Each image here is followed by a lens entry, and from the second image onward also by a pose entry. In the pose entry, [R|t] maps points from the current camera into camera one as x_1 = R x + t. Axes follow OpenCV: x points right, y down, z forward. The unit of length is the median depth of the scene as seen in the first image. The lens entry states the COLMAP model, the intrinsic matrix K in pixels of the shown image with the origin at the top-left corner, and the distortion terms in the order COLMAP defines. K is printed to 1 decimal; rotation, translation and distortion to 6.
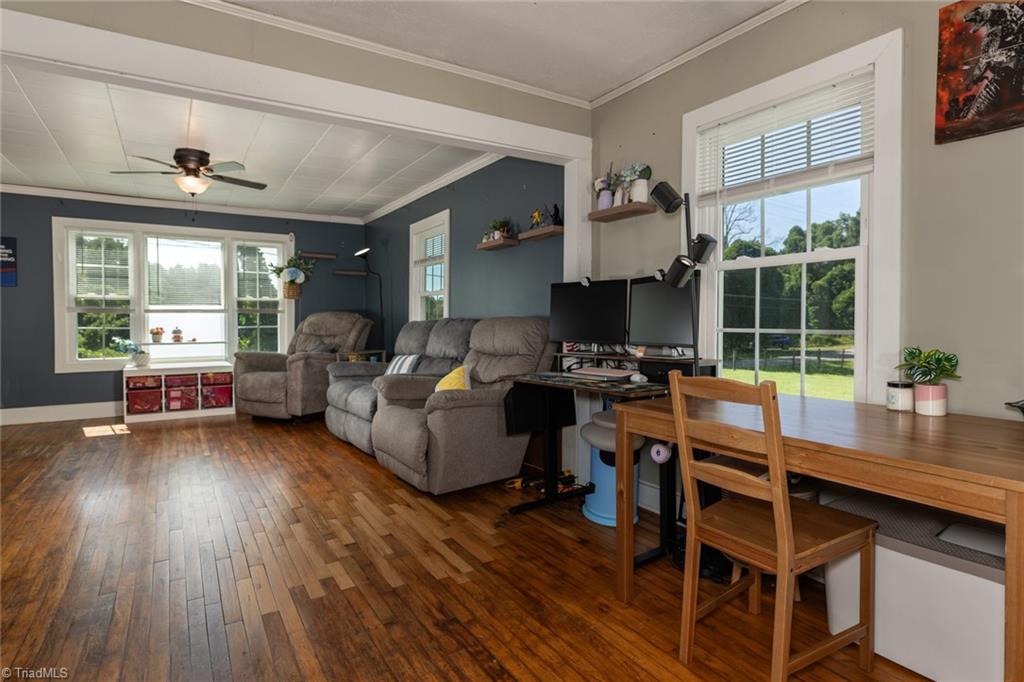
lens RADIAL K [[521.5, 0, 527.3], [0, 521.5, 324.2], [0, 0, 1]] dist [-0.003435, 0.001053]
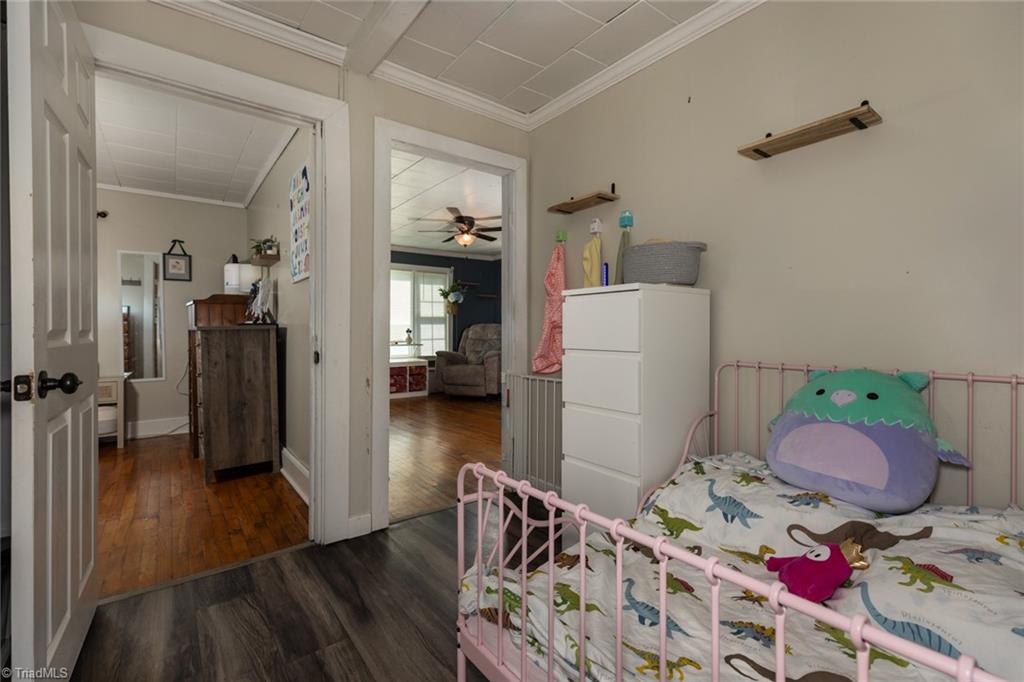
lens RADIAL K [[448.3, 0, 511.6], [0, 448.3, 340.2], [0, 0, 1]] dist [0.003290, -0.000344]
pose [[0.998245, 0.001406, 0.059203, -0.433437], [-0.001914, 0.999962, 0.008526, 0.012219], [-0.059189, -0.008624, 0.998210, -0.242876]]
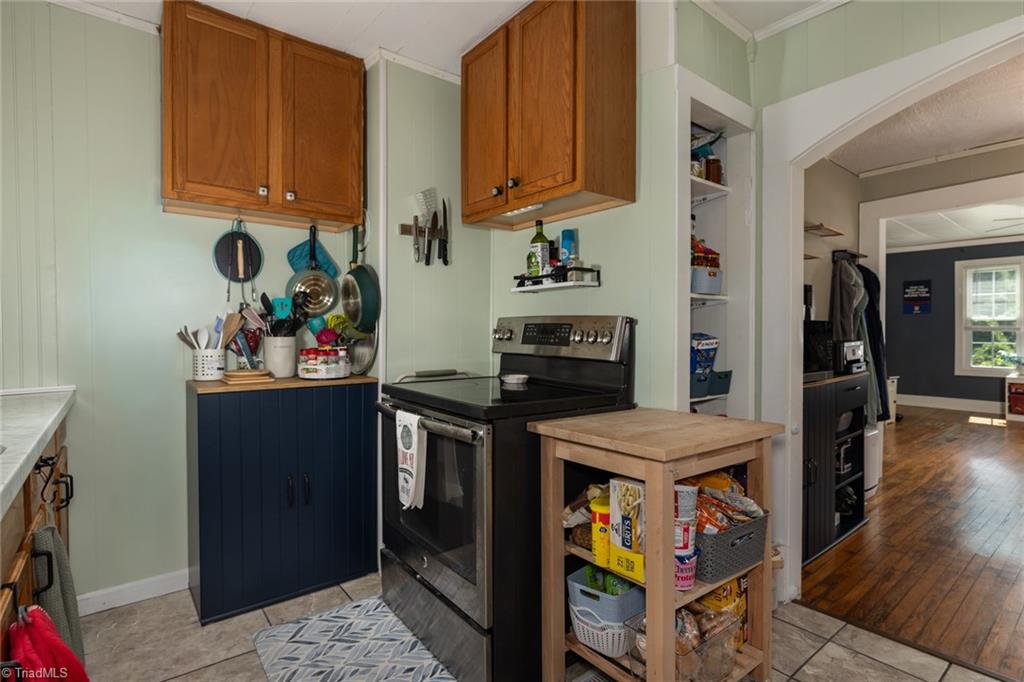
lens RADIAL K [[521.5, 0, 508.4], [0, 521.5, 337.9], [0, 0, 1]] dist [-0.003435, 0.001053]
pose [[0.083462, 0.013119, -0.996425, 0.353670], [-0.007895, 0.999891, 0.012503, -0.011788], [0.996480, 0.006824, 0.083557, -0.283535]]
